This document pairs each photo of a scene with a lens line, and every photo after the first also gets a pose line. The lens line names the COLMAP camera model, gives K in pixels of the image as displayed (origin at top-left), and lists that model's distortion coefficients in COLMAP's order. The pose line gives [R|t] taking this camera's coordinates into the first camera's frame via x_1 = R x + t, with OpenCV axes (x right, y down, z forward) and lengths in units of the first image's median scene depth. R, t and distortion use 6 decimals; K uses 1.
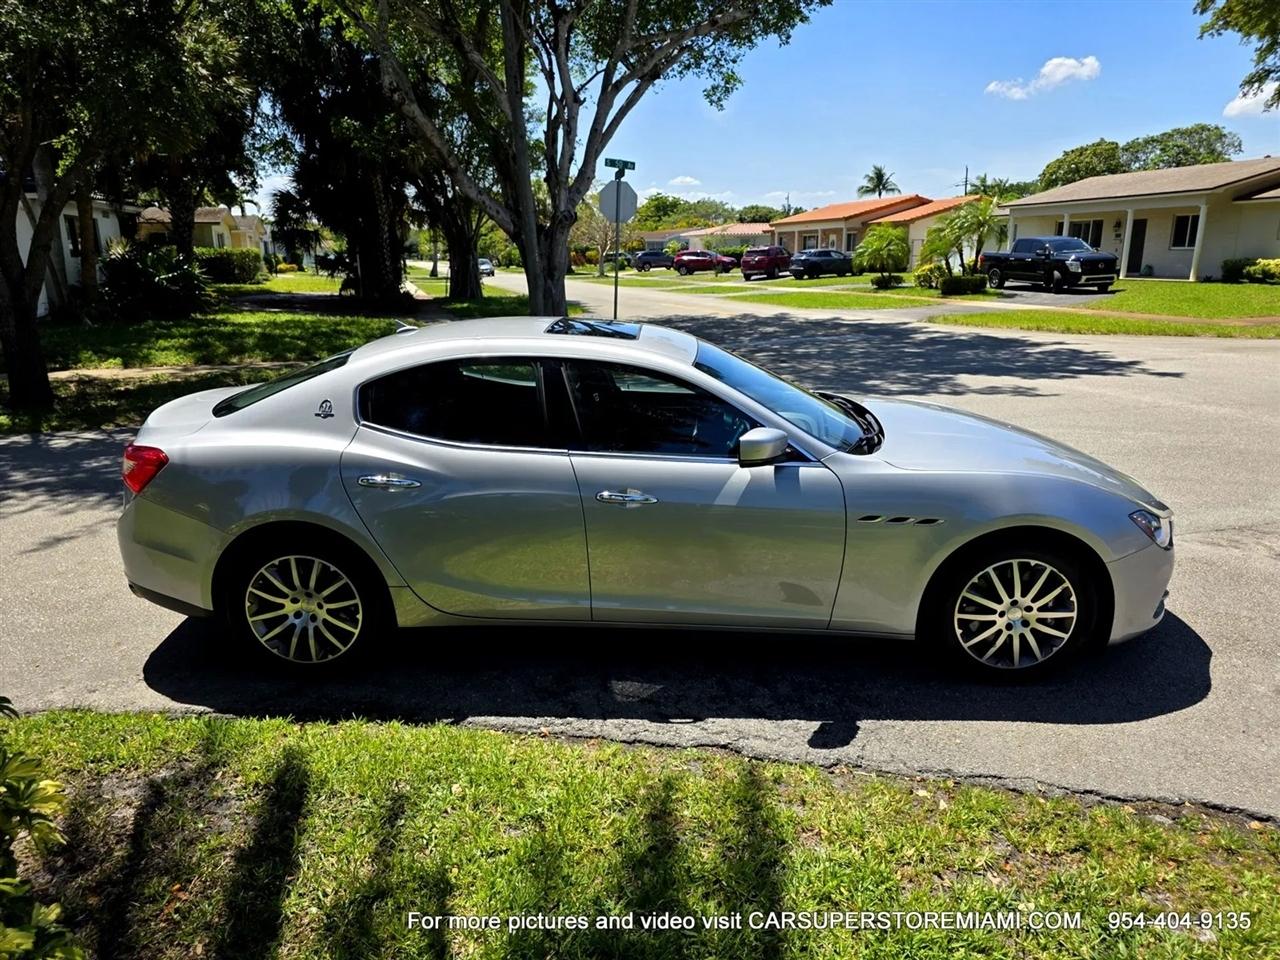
lens RADIAL K [[878.4, 0, 641.2], [0, 878.4, 486.0], [0, 0, 1]] dist [0.041008, -0.037729]
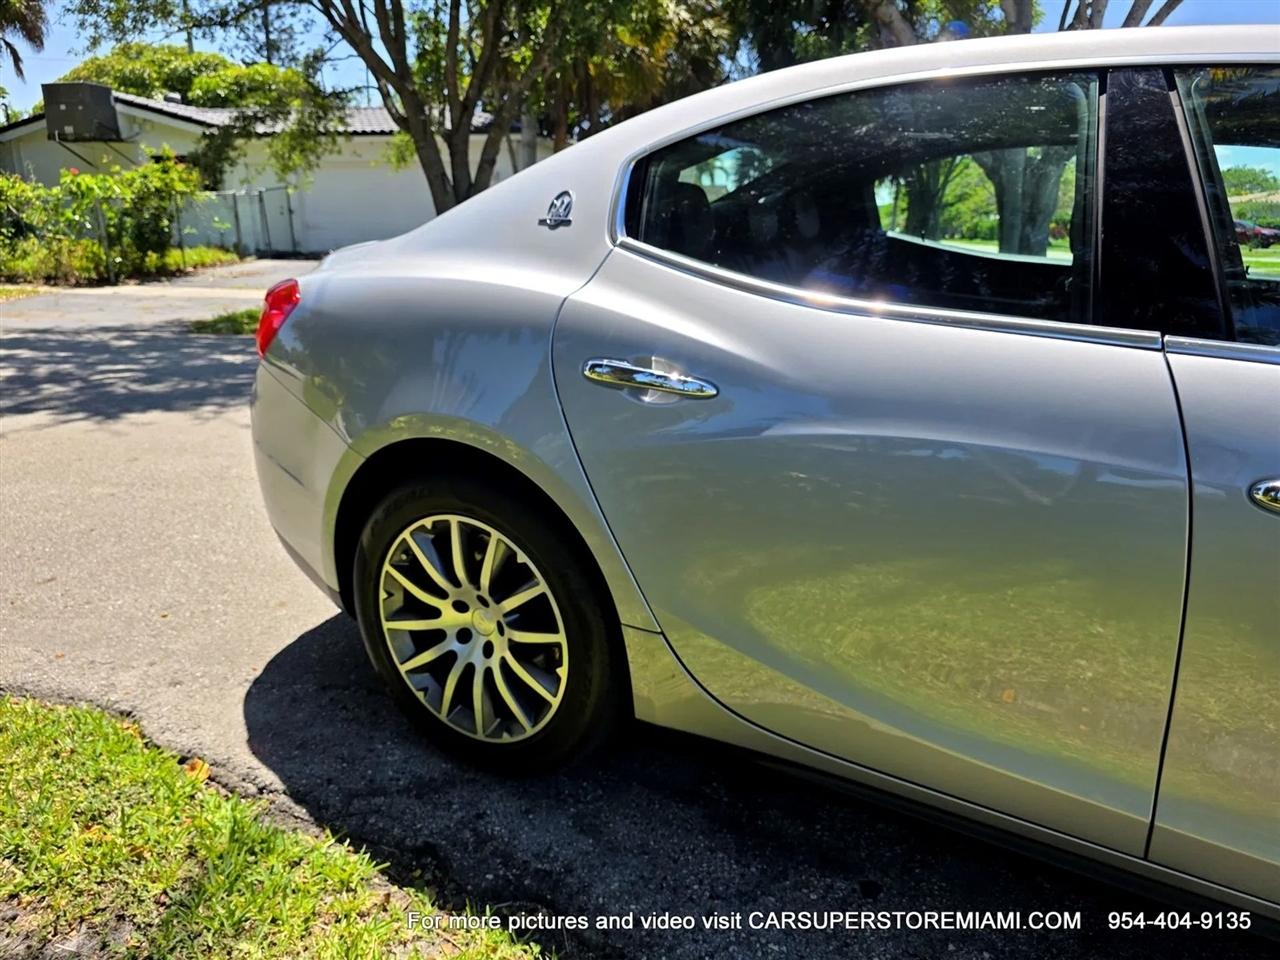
lens RADIAL K [[878.4, 0, 637.2], [0, 878.4, 491.8], [0, 0, 1]] dist [0.041008, -0.037729]
pose [[0.880200, 0.154604, -0.448715, -0.094099], [-0.141389, 0.987944, 0.063047, 0.021568], [0.453053, 0.007950, 0.891448, 0.603172]]
